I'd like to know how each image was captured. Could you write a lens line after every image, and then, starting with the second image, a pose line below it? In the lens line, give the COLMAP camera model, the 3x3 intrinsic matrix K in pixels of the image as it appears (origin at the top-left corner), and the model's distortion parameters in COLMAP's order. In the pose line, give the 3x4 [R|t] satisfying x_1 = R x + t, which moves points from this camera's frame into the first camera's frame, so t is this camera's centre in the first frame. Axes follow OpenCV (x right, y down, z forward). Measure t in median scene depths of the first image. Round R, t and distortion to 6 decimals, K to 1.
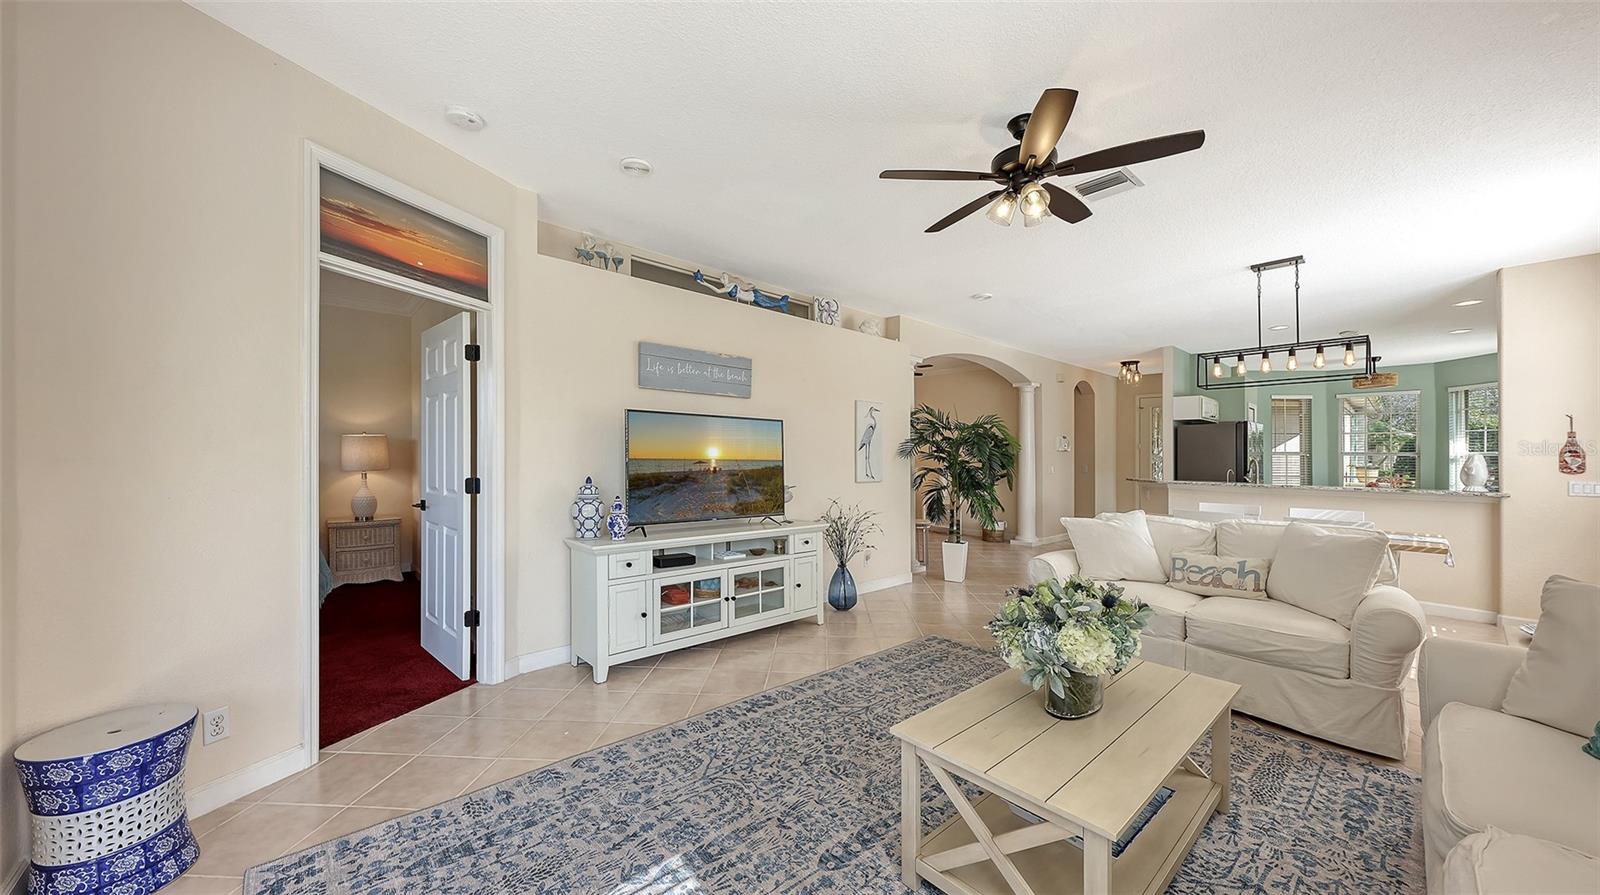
lens RADIAL K [[556.1, 0, 792.3], [0, 556.1, 448.5], [0, 0, 1]] dist [0.001266, 0.000095]
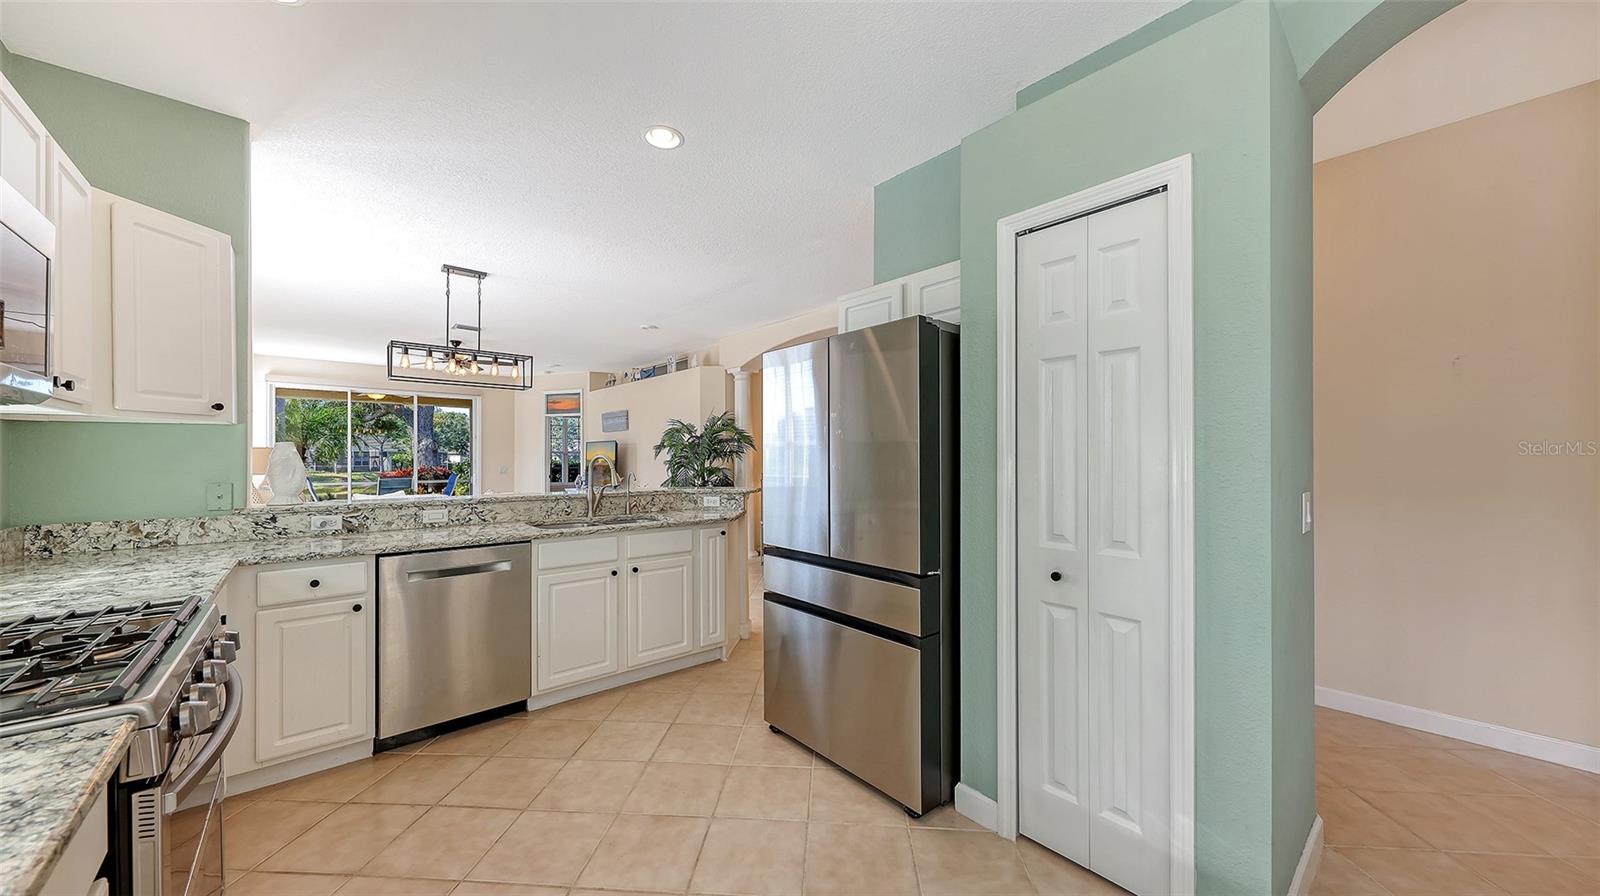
lens RADIAL K [[547.3, 0, 799.5], [0, 547.3, 435.3], [0, 0, 1]] dist [0.000970, -0.000055]
pose [[-0.003773, -0.054345, -0.998515, 2.210771], [0.013418, 0.998430, -0.054391, 0.051686], [0.999903, -0.013604, -0.003038, 1.916403]]
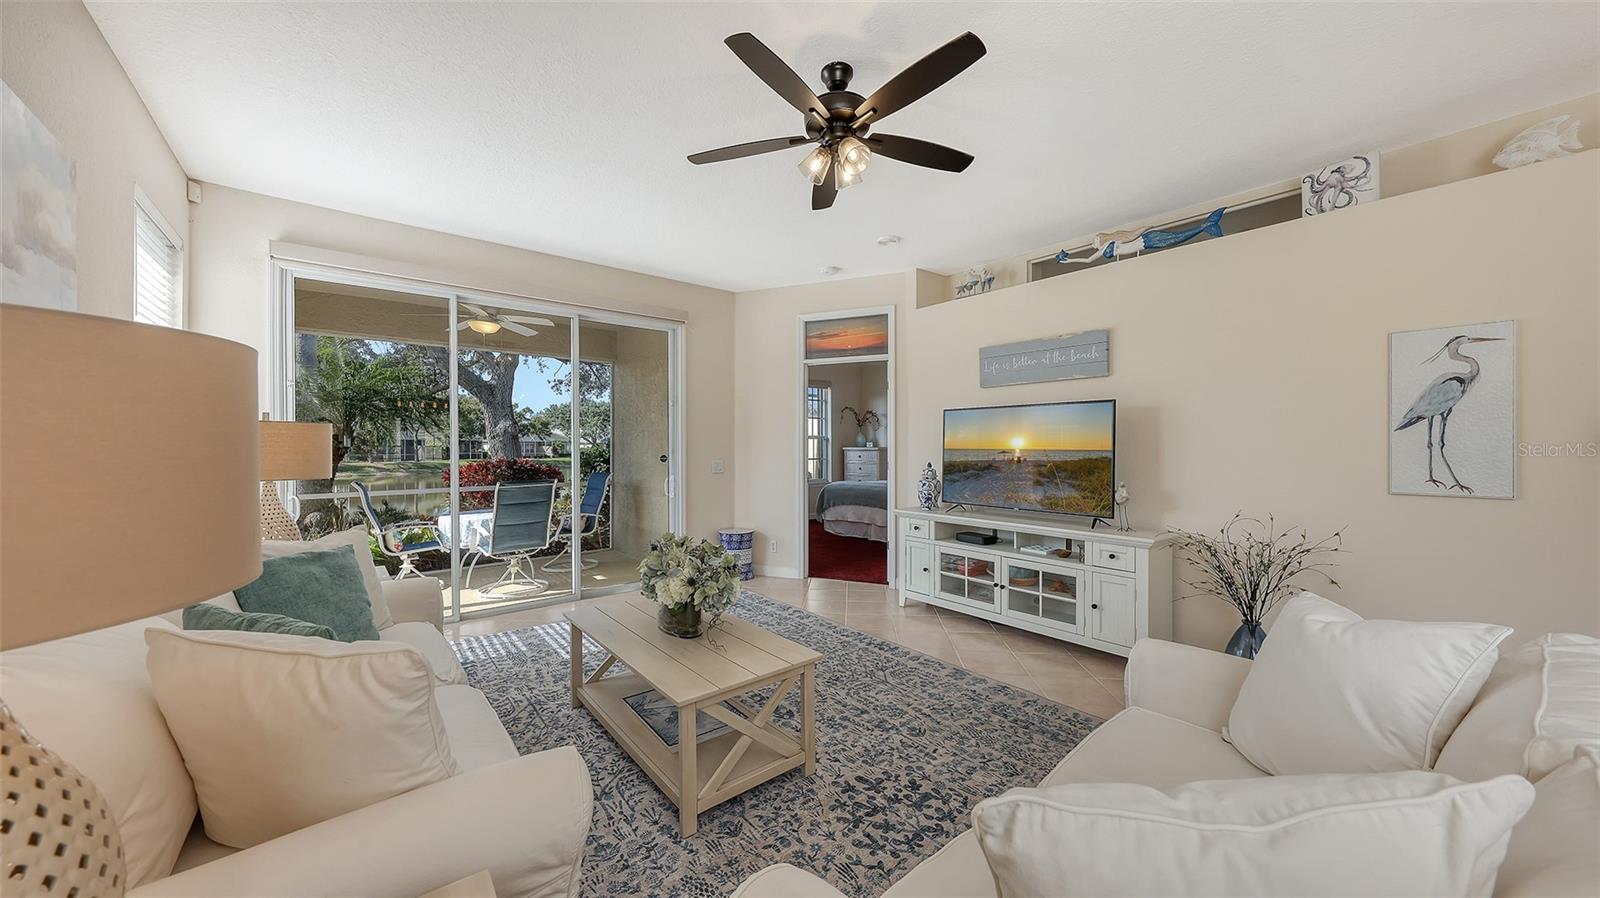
lens RADIAL K [[555.4, 0, 798.5], [0, 555.4, 450.9], [0, 0, 1]] dist [0.000333, -0.000076]
pose [[-0.044627, -0.003508, -0.998998, 0.912220], [0.015201, 0.999876, -0.004190, 0.021310], [0.998888, -0.015373, -0.044568, 0.675484]]
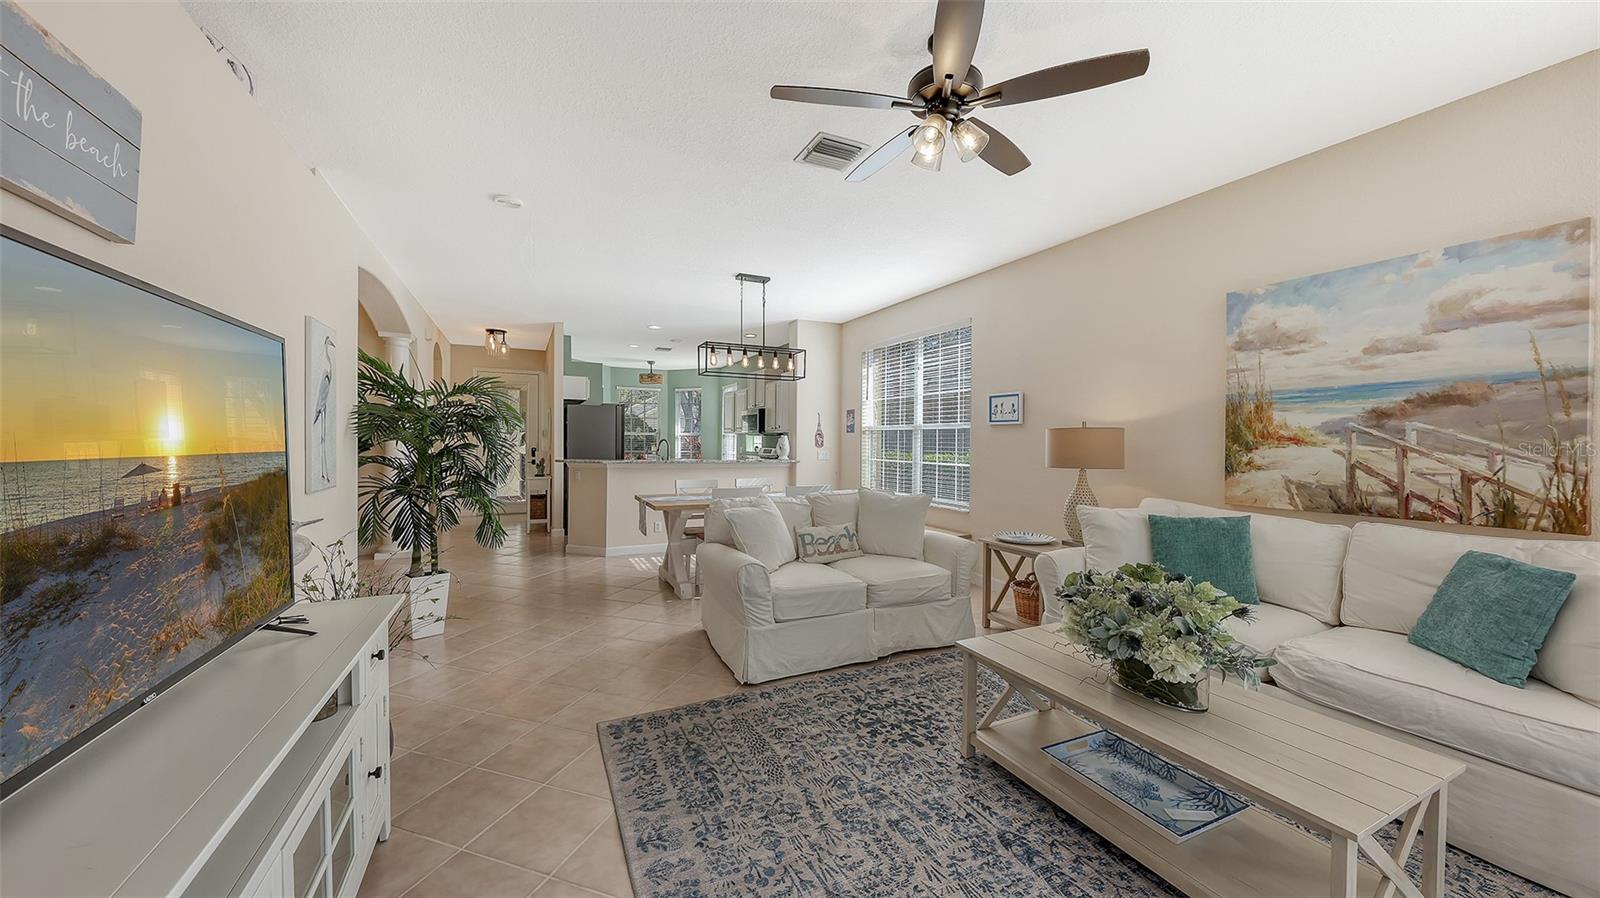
lens RADIAL K [[554.4, 0, 797.9], [0, 554.4, 436.3], [0, 0, 1]] dist [-0.000082, 0.000005]
pose [[0.268860, -0.000559, 0.963179, -0.311396], [-0.018888, 0.999804, 0.005852, 0.003283], [-0.962994, -0.019766, 0.268797, 0.678456]]
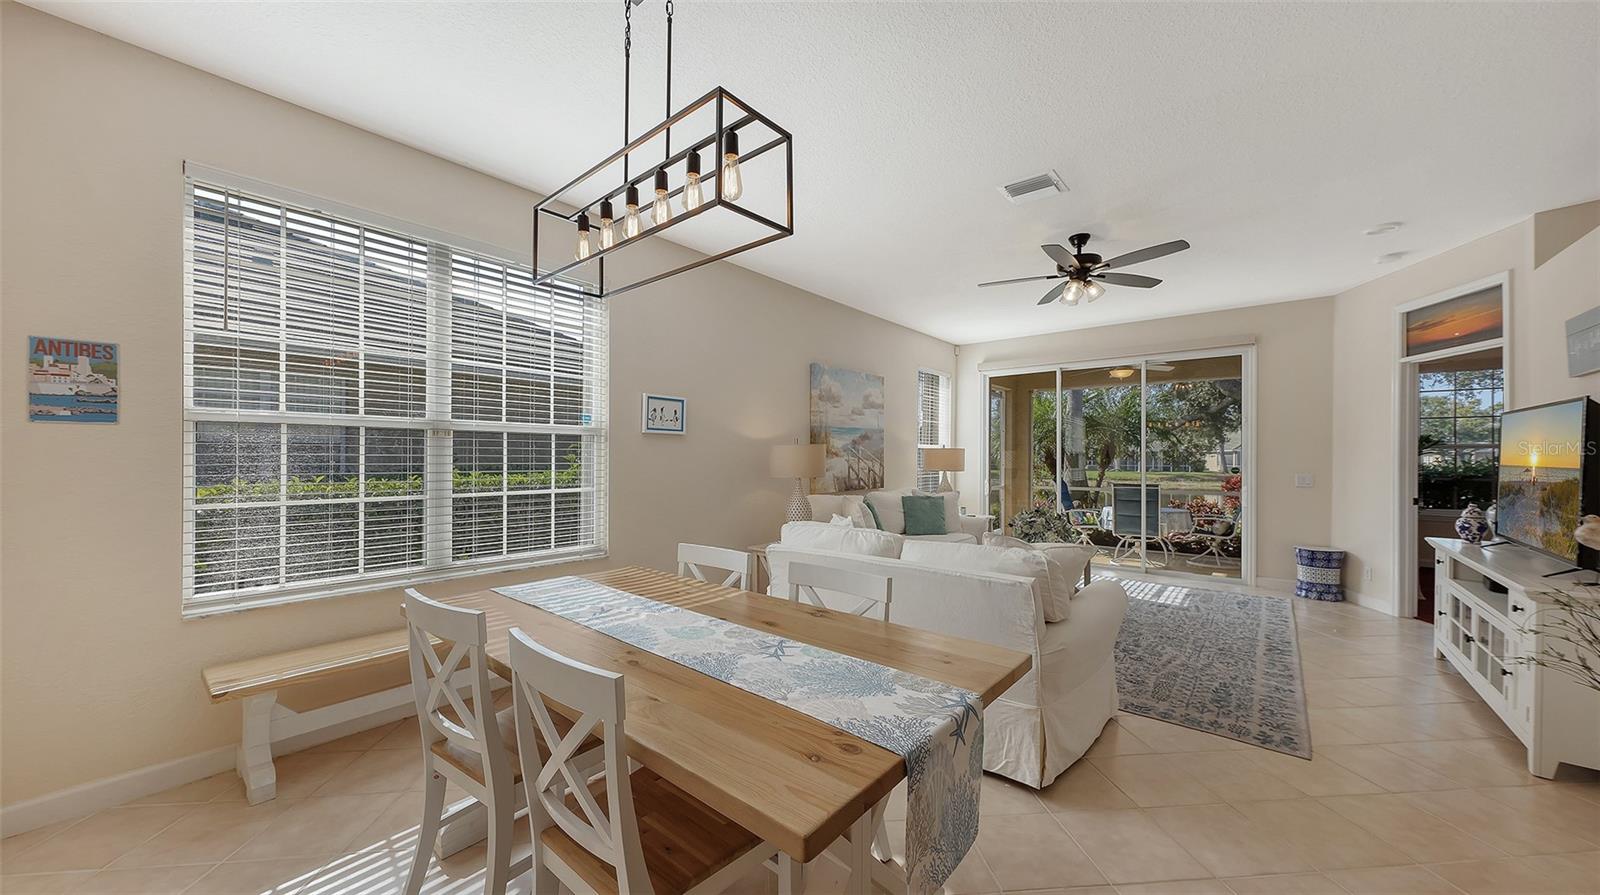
lens RADIAL K [[555.4, 0, 798.5], [0, 555.4, 449.4], [0, 0, 1]] dist [0.000333, -0.000076]
pose [[-0.989616, -0.016820, -0.142749, 0.959044], [-0.012769, 0.999491, -0.029244, 0.031955], [0.143168, -0.027118, -0.989327, 1.650067]]
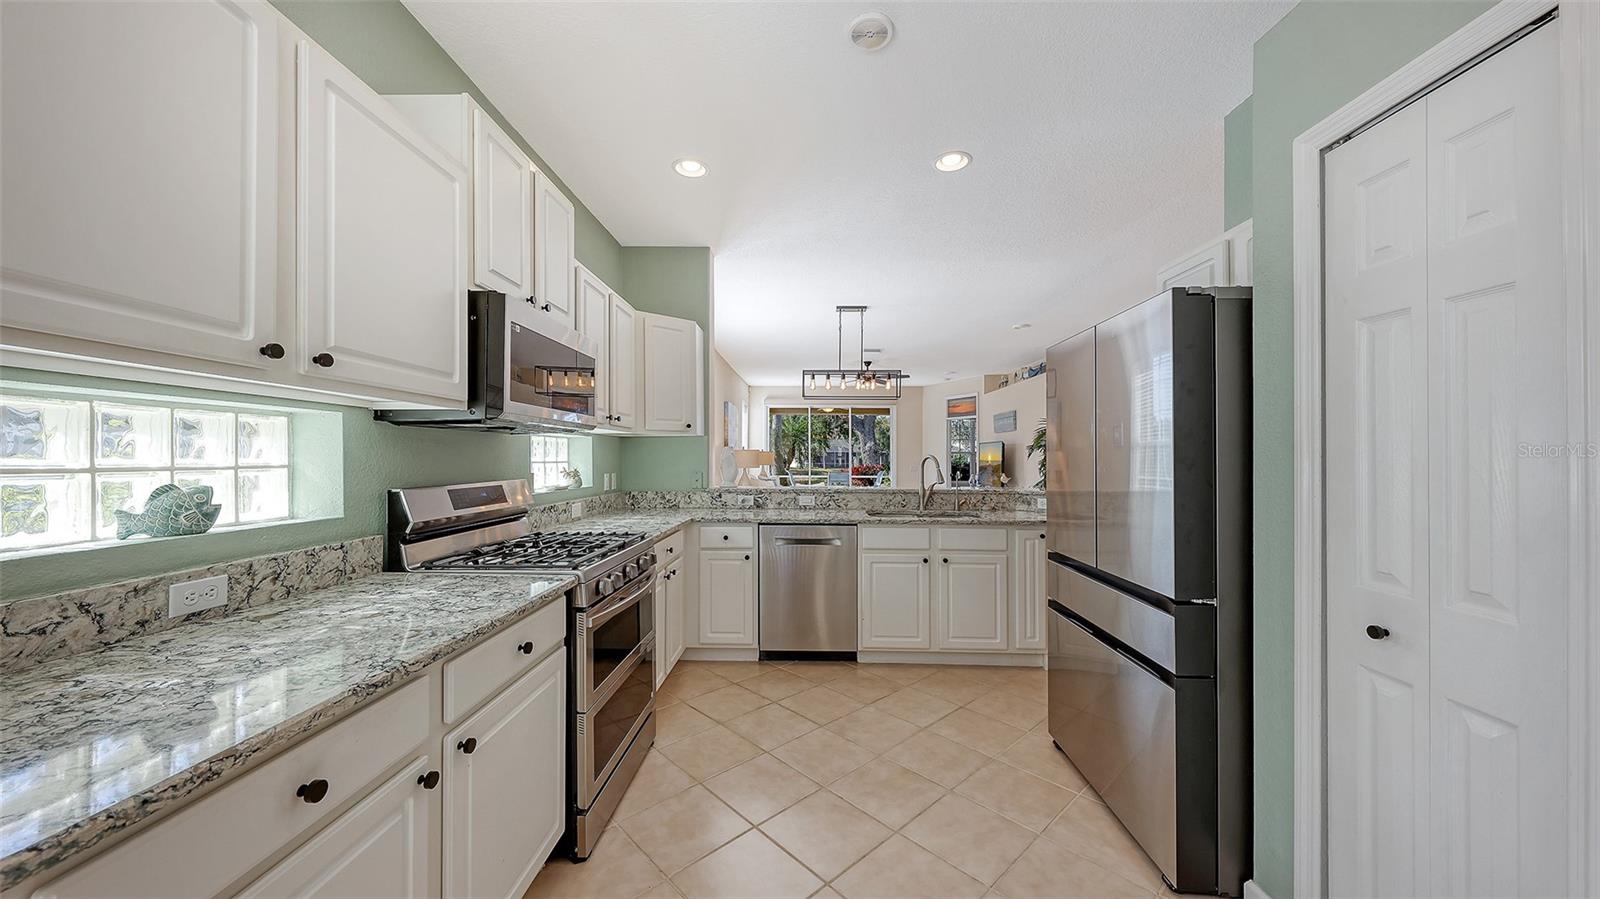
lens RADIAL K [[550.5, 0, 805.3], [0, 550.5, 430.2], [0, 0, 1]] dist [0.000526, -0.000033]
pose [[-0.677312, -0.052718, -0.733805, 2.208413], [-0.004606, 0.997714, -0.067427, 0.054049], [0.735682, -0.042289, -0.676006, 2.097630]]
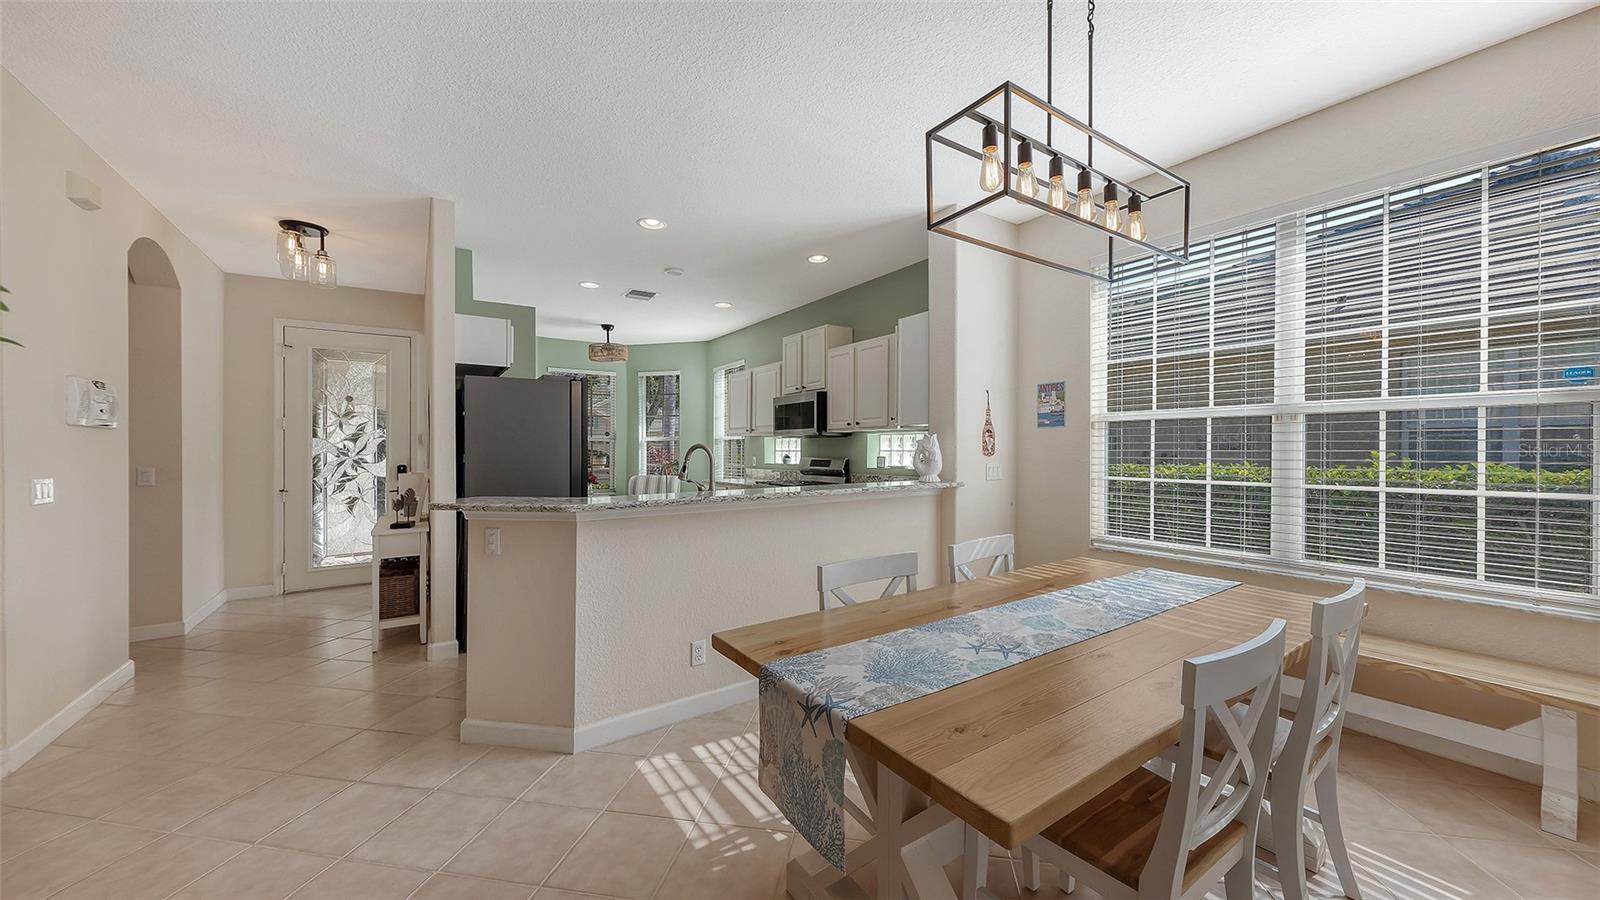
lens RADIAL K [[550.5, 0, 805.3], [0, 550.5, 430.7], [0, 0, 1]] dist [0.000526, -0.000033]
pose [[0.116585, 0.017245, 0.993031, 0.541779], [-0.003713, 0.999850, -0.016927, 0.023932], [-0.993174, -0.001714, 0.116632, 1.342400]]
